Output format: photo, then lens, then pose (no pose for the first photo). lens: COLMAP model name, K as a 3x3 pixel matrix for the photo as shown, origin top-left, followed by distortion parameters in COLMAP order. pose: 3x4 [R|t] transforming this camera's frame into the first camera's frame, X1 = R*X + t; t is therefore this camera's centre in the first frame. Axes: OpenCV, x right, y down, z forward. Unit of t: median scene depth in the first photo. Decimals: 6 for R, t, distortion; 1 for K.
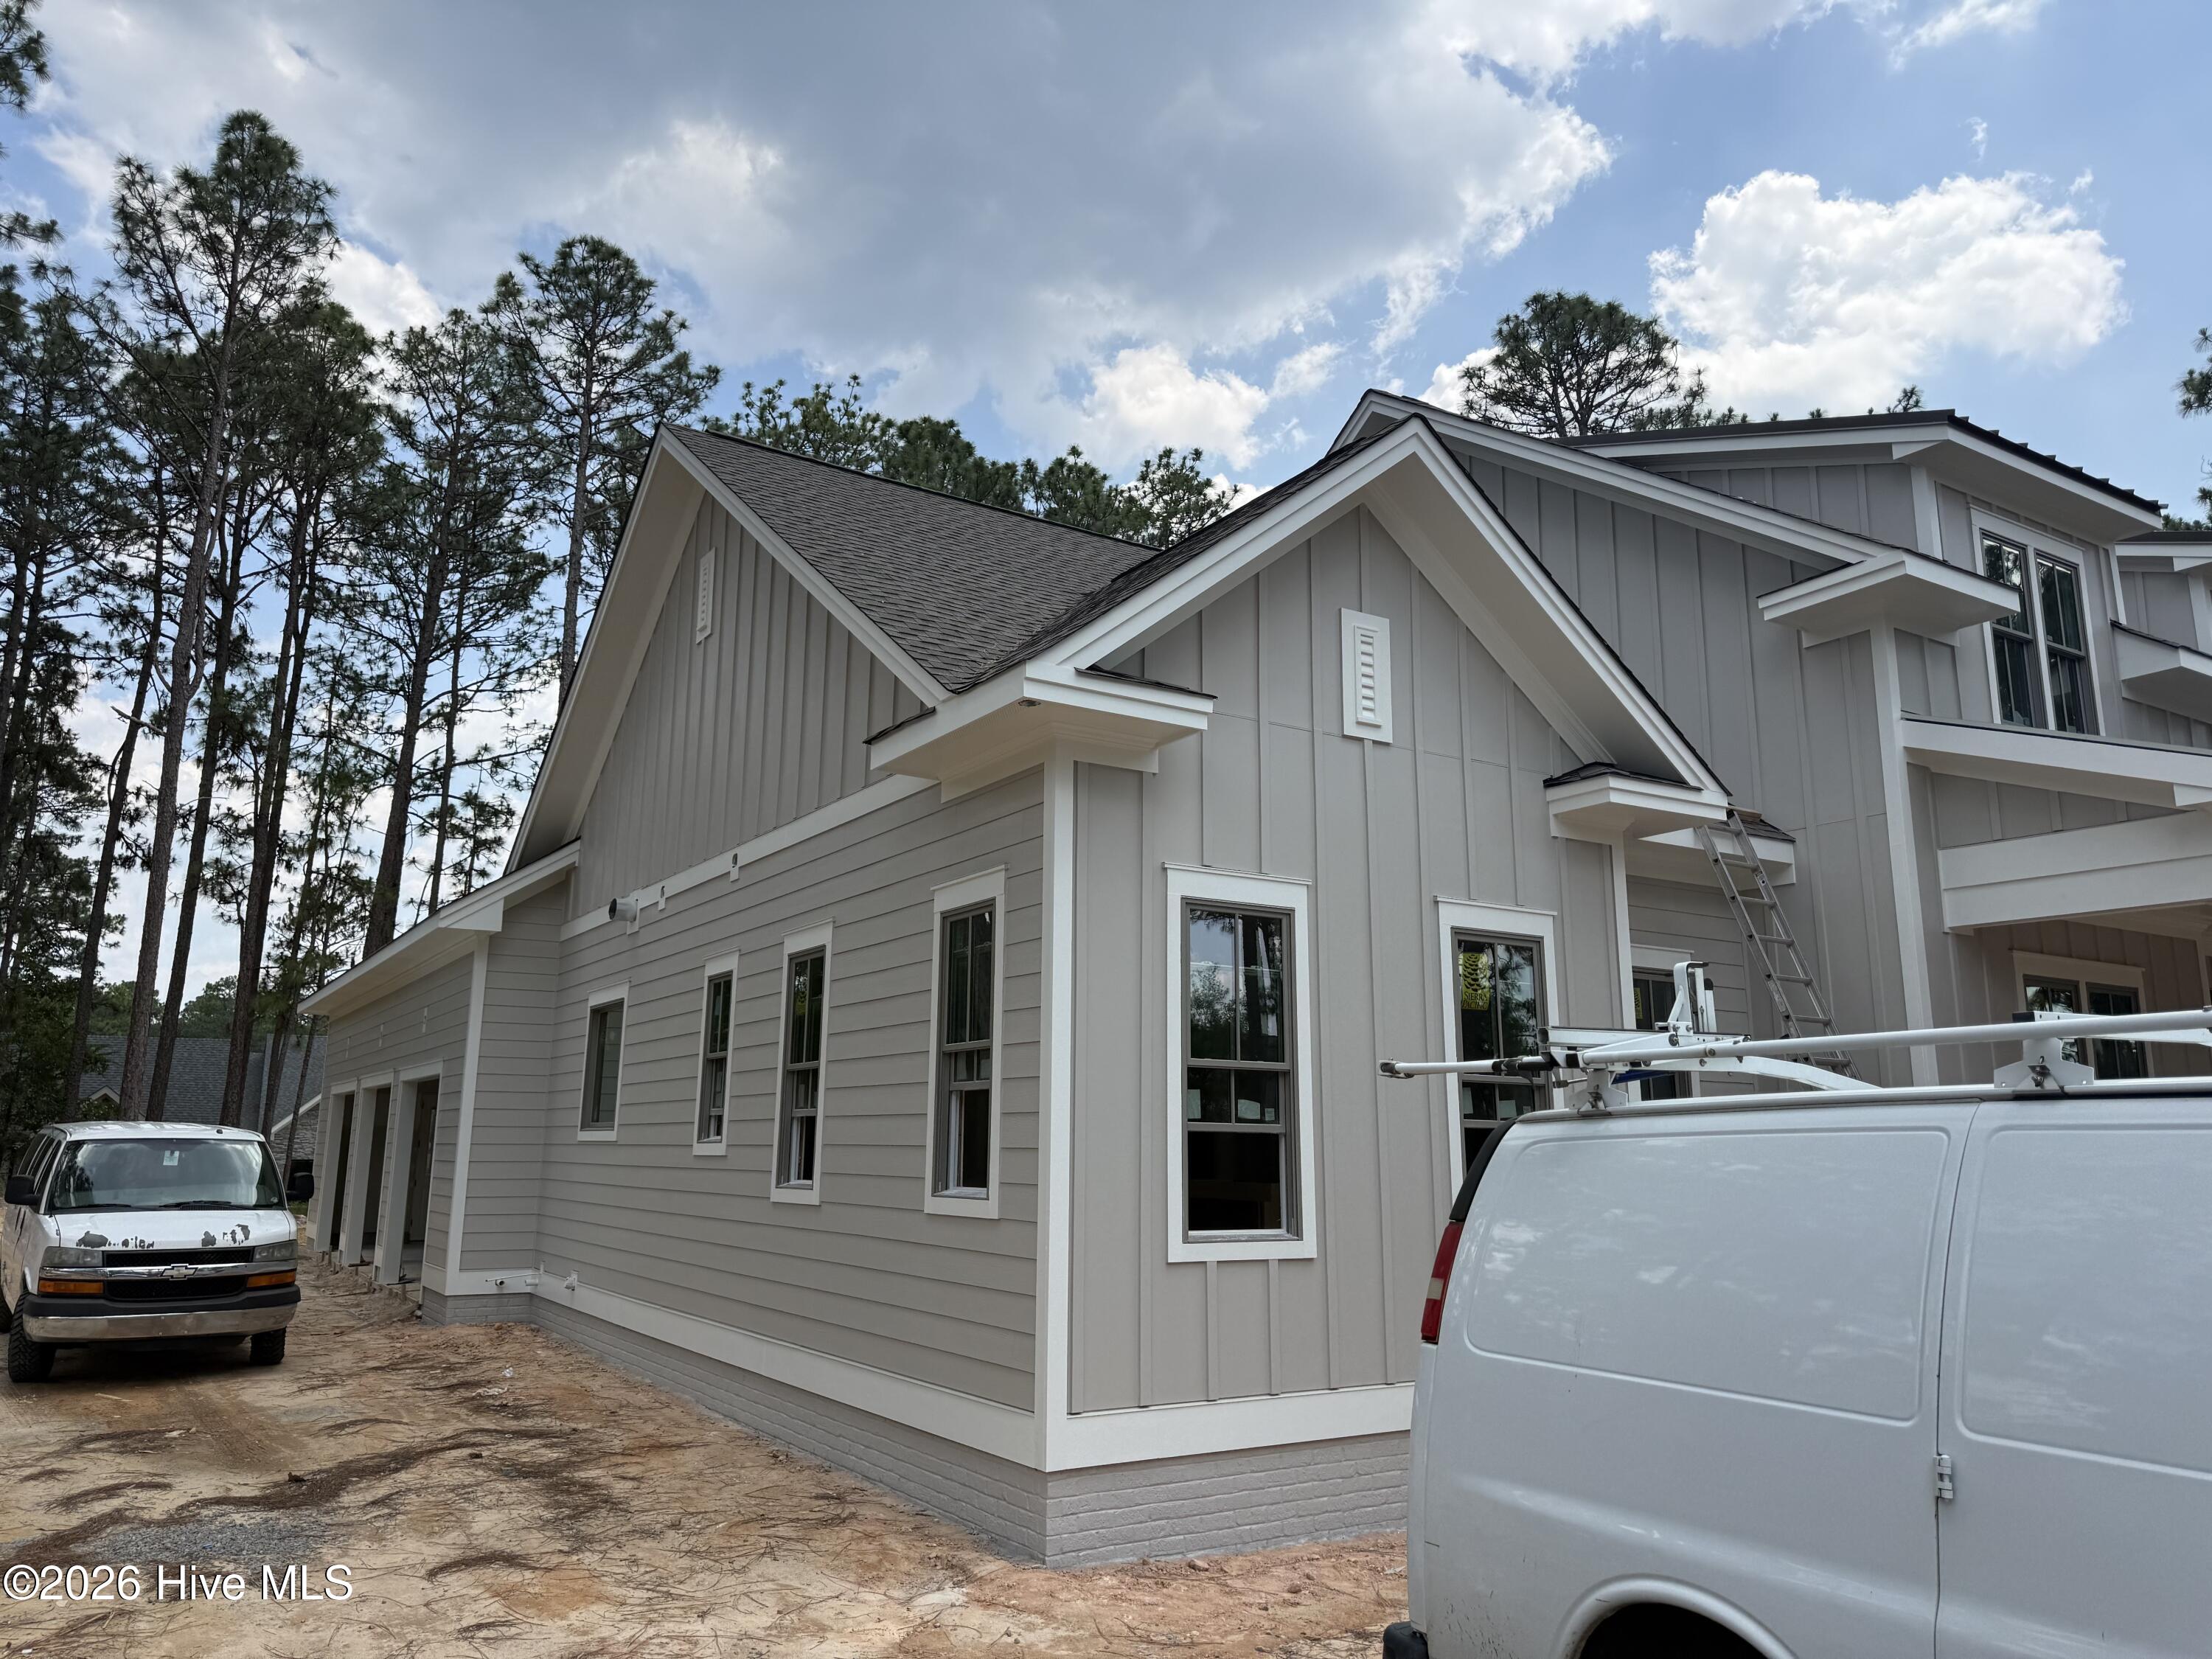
lens RADIAL K [[1549.8, 0, 1093.4], [0, 1549.8, 825.9], [0, 0, 1]] dist [0.055877, -0.063710]
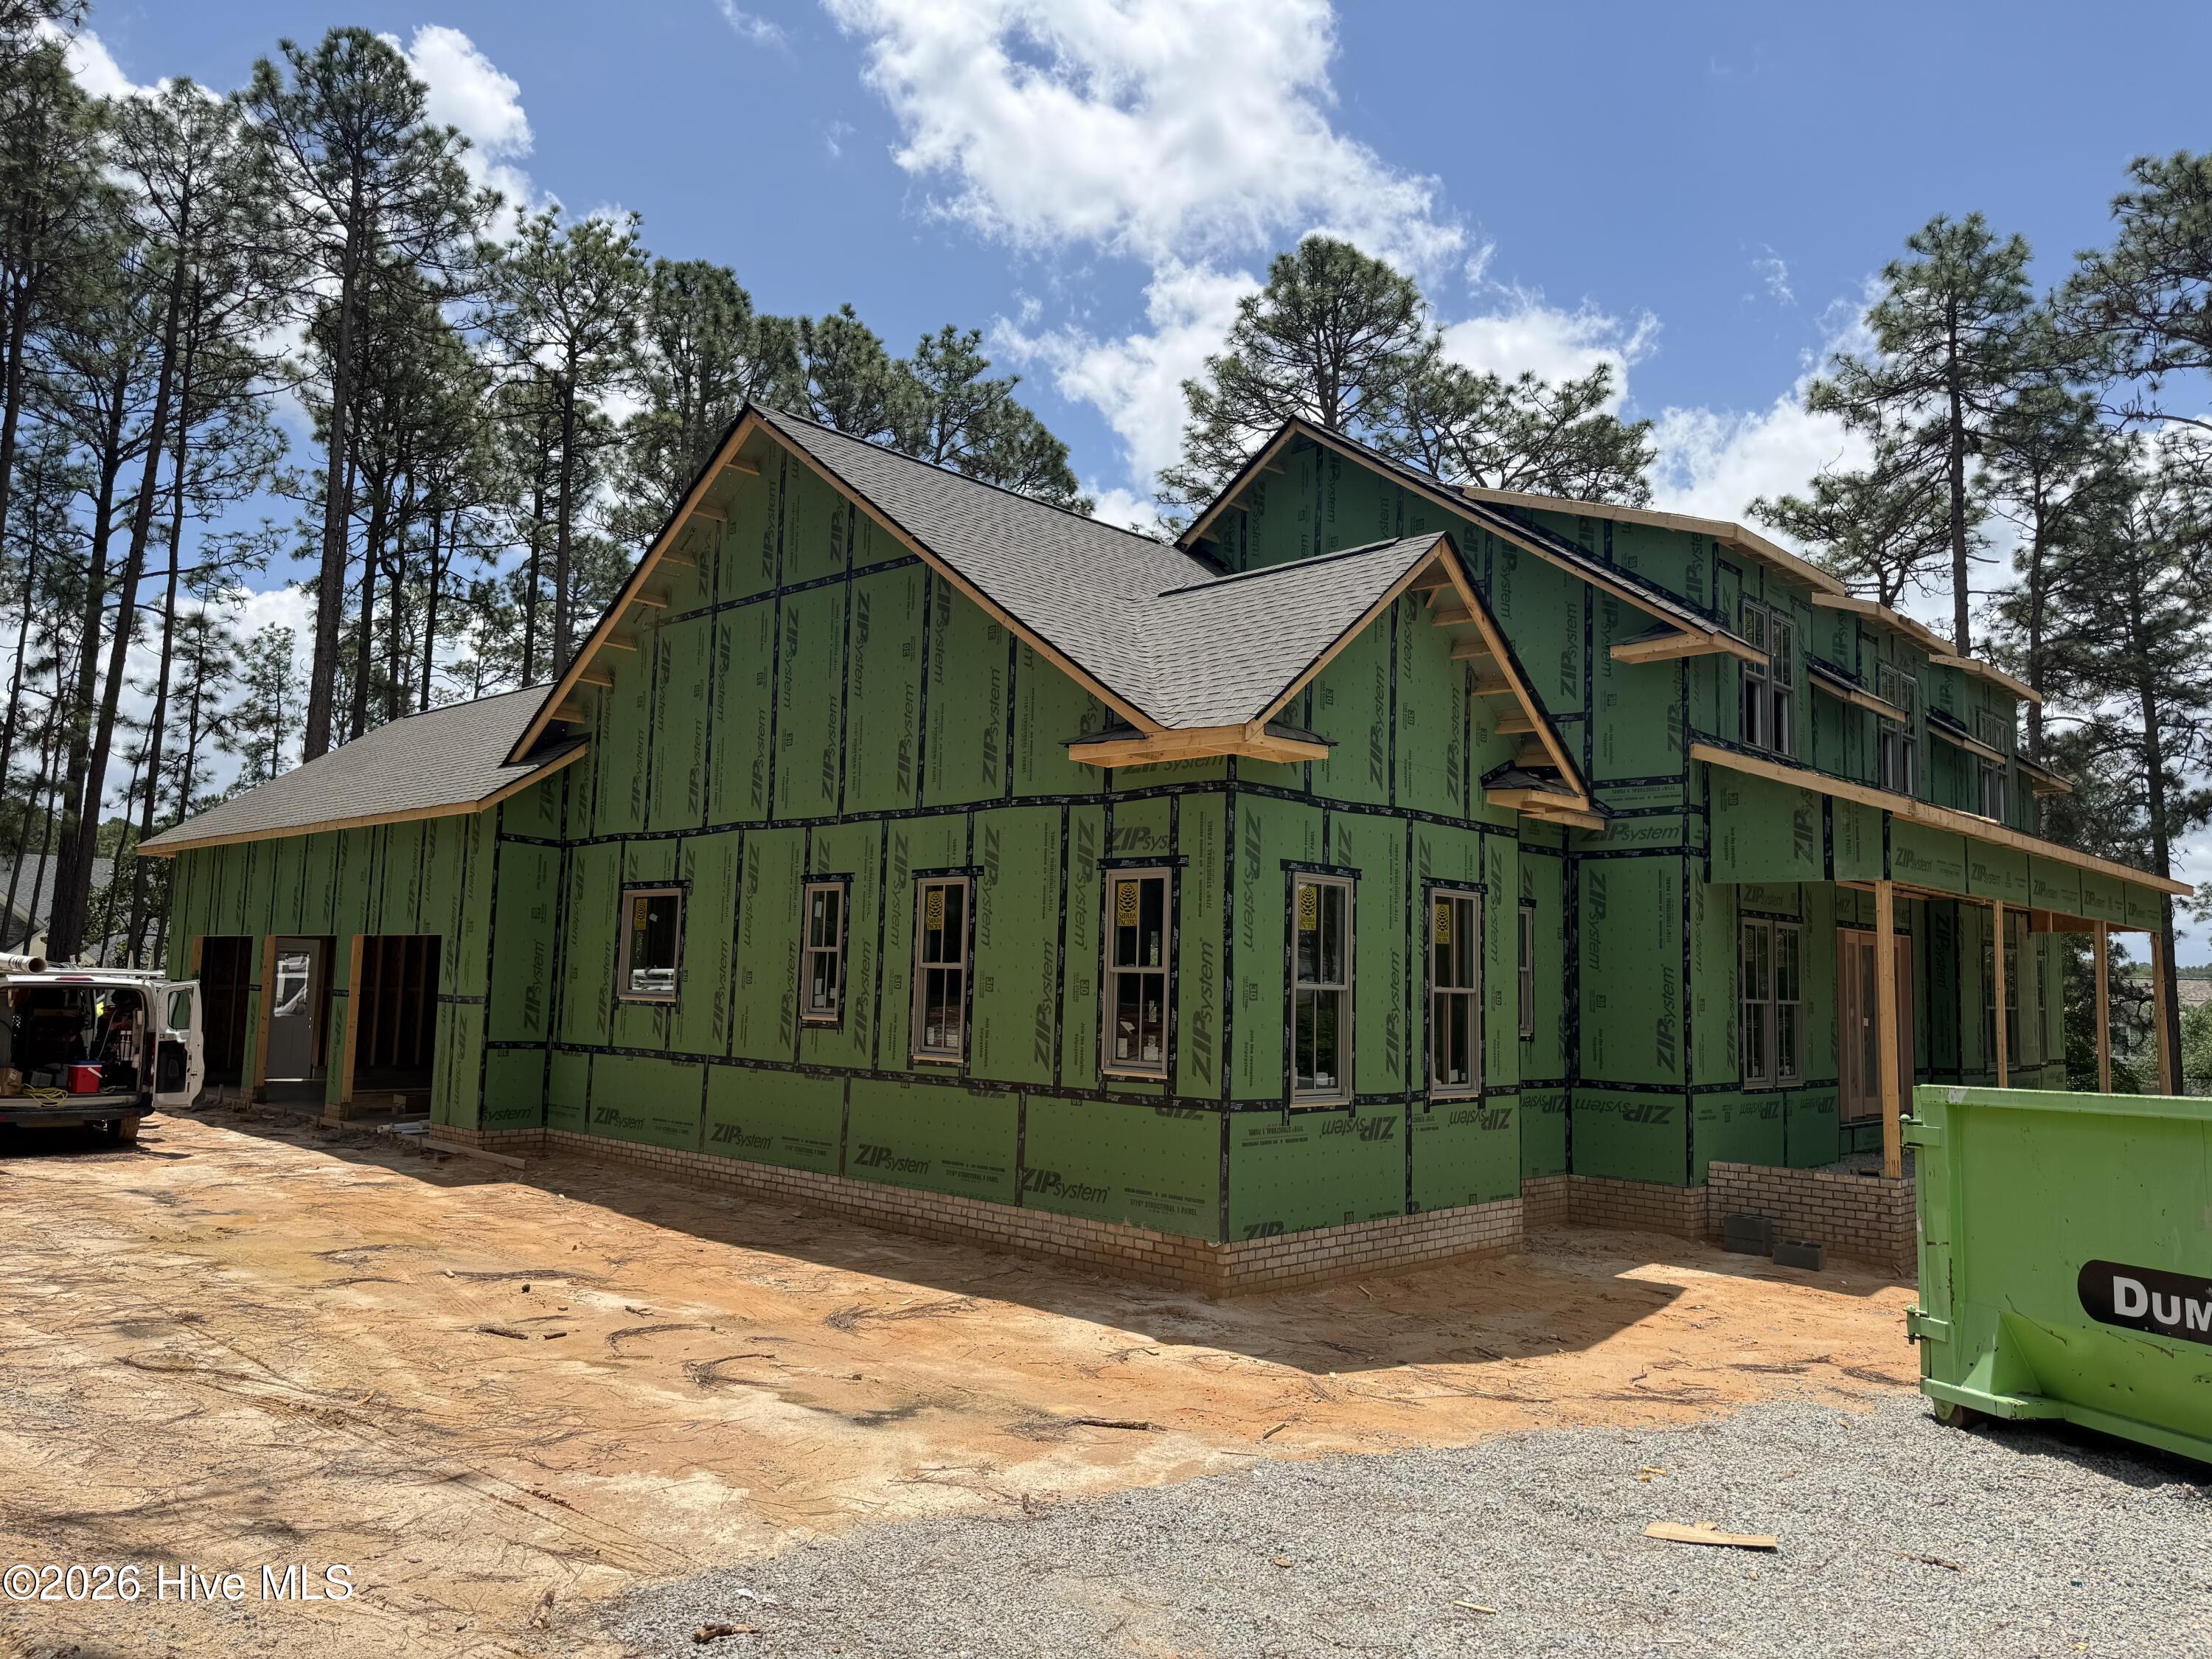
lens RADIAL K [[1549.8, 0, 1117.6], [0, 1549.8, 830.4], [0, 0, 1]] dist [0.055877, -0.063710]
pose [[0.970350, 0.042682, 0.237906, -0.083223], [-0.068066, 0.992705, 0.099522, -0.024550], [-0.231922, -0.112765, 0.966176, -0.070013]]
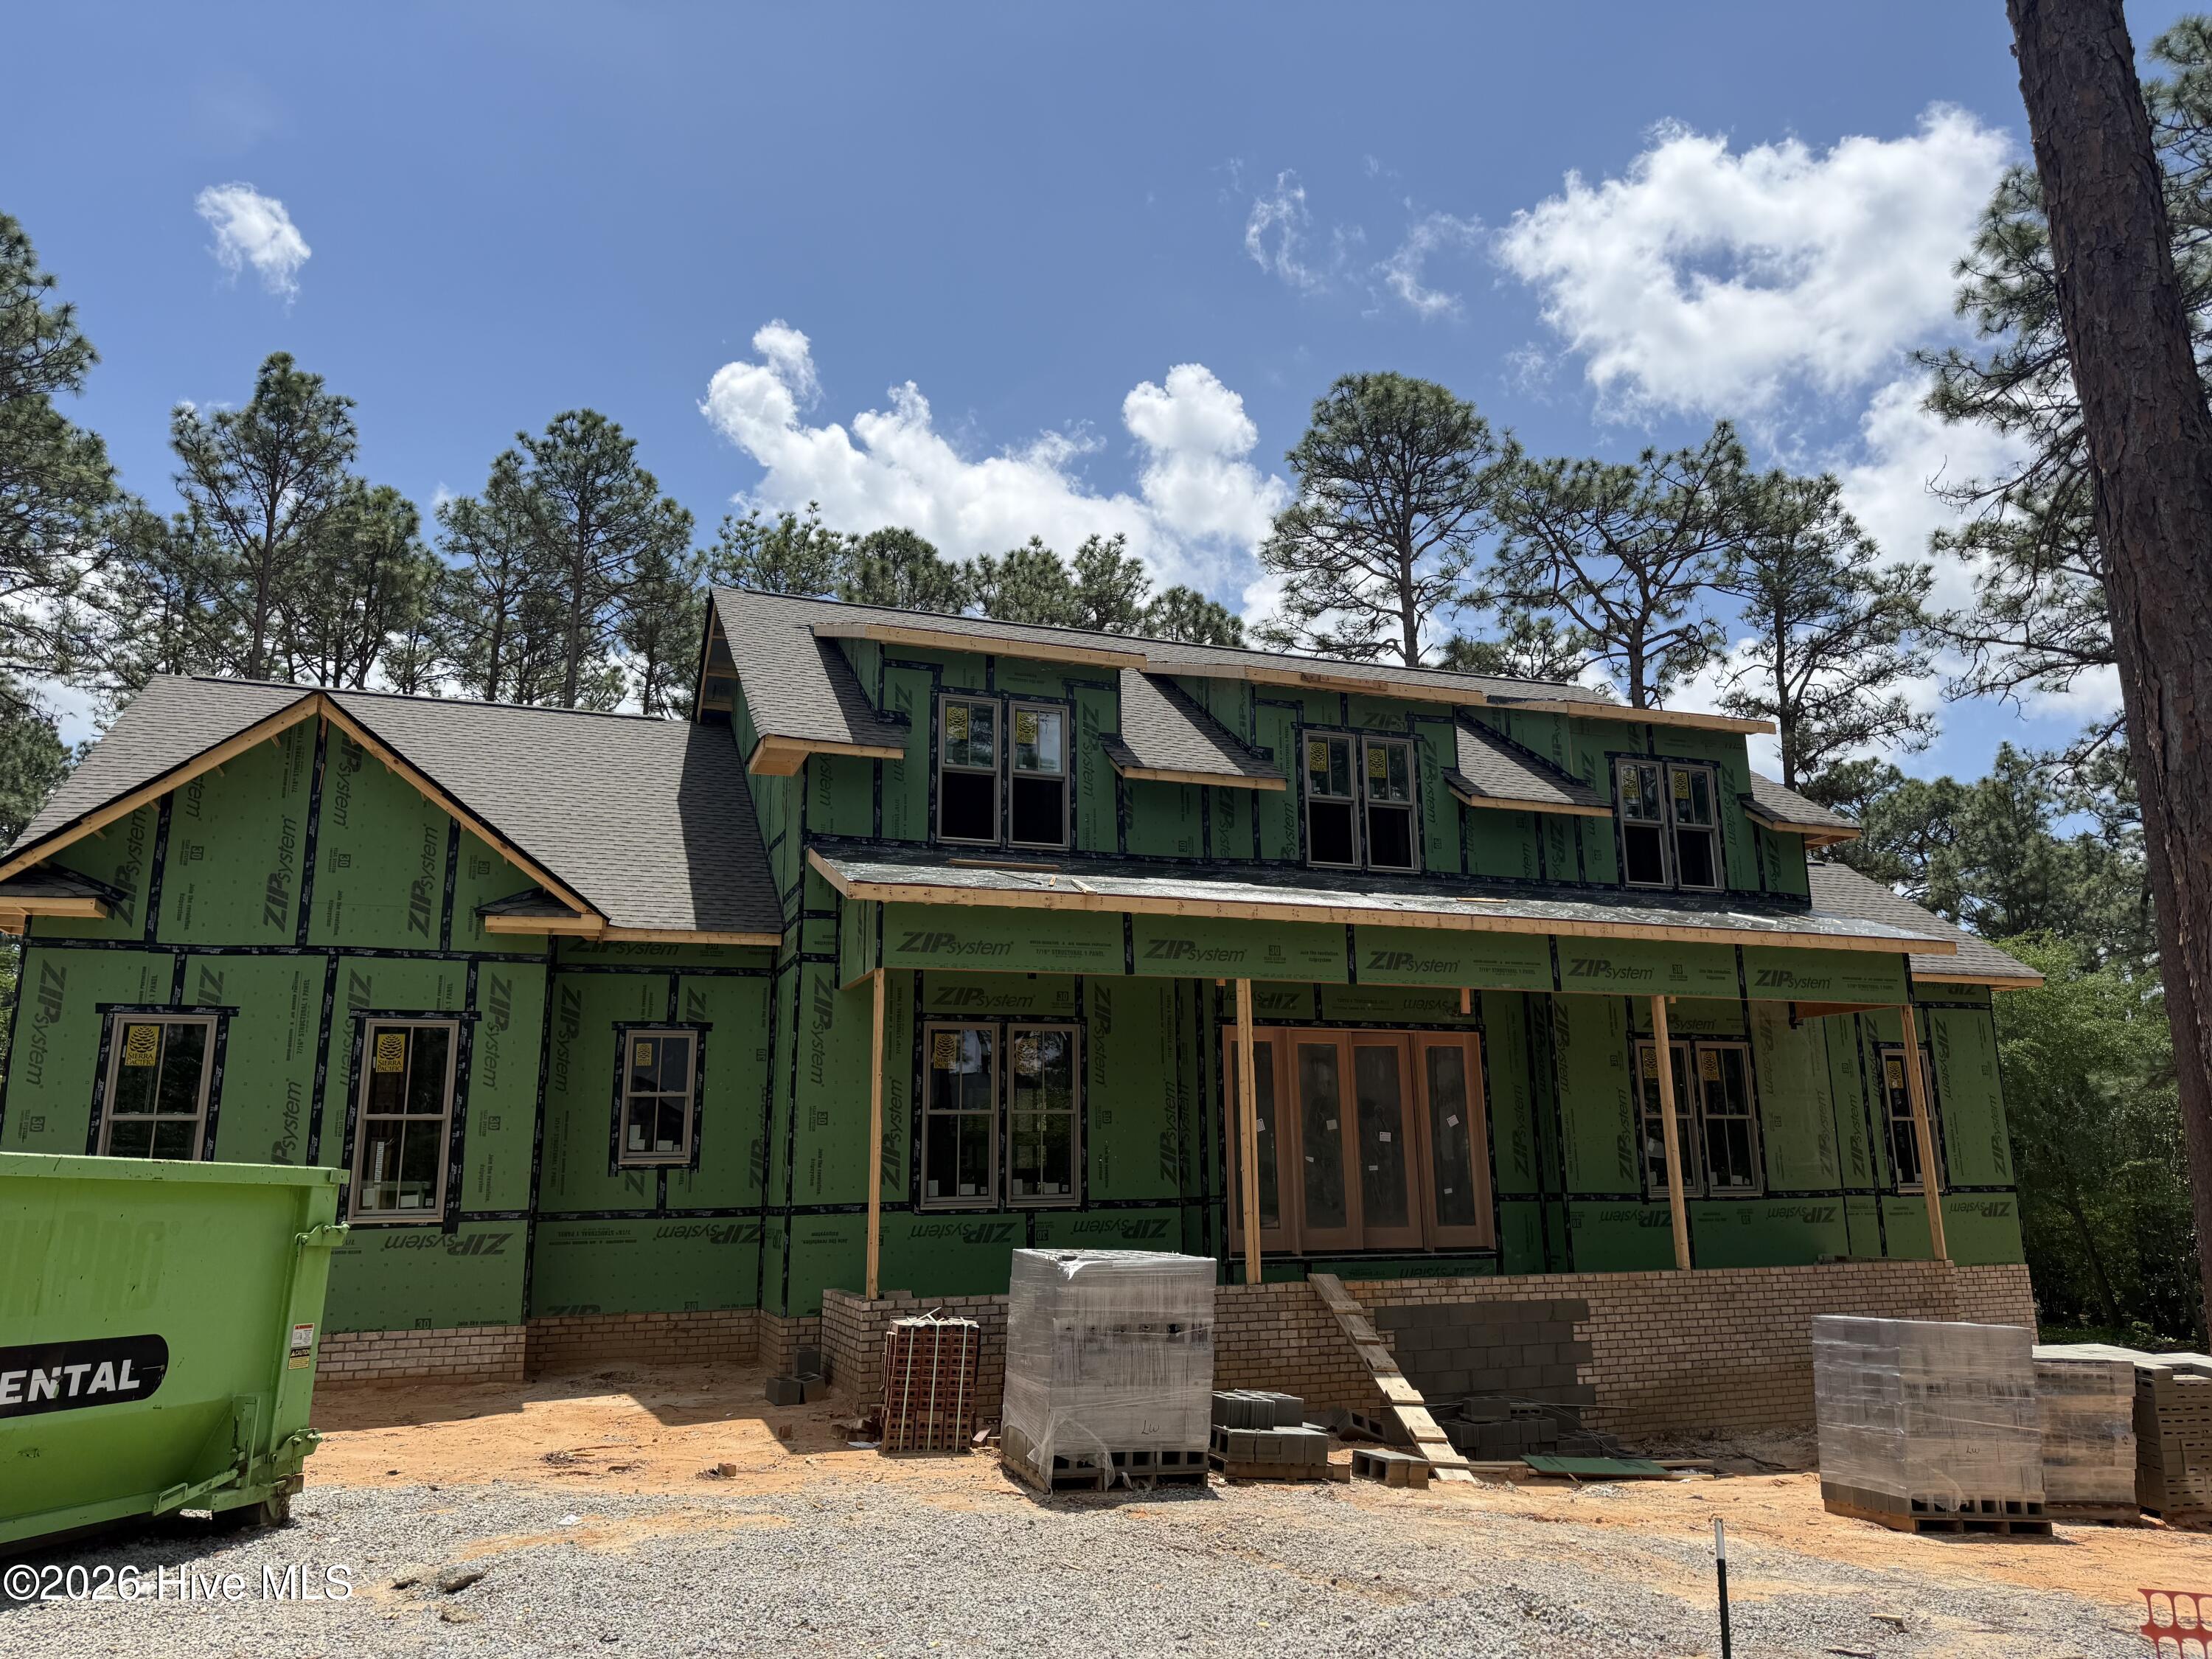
lens RADIAL K [[1549.8, 0, 1119.2], [0, 1549.8, 827.8], [0, 0, 1]] dist [0.055877, -0.063710]
pose [[0.979406, -0.062116, -0.192106, 0.292966], [0.058367, 0.997979, -0.025114, -0.008372], [0.193278, 0.013384, 0.981053, -0.080624]]
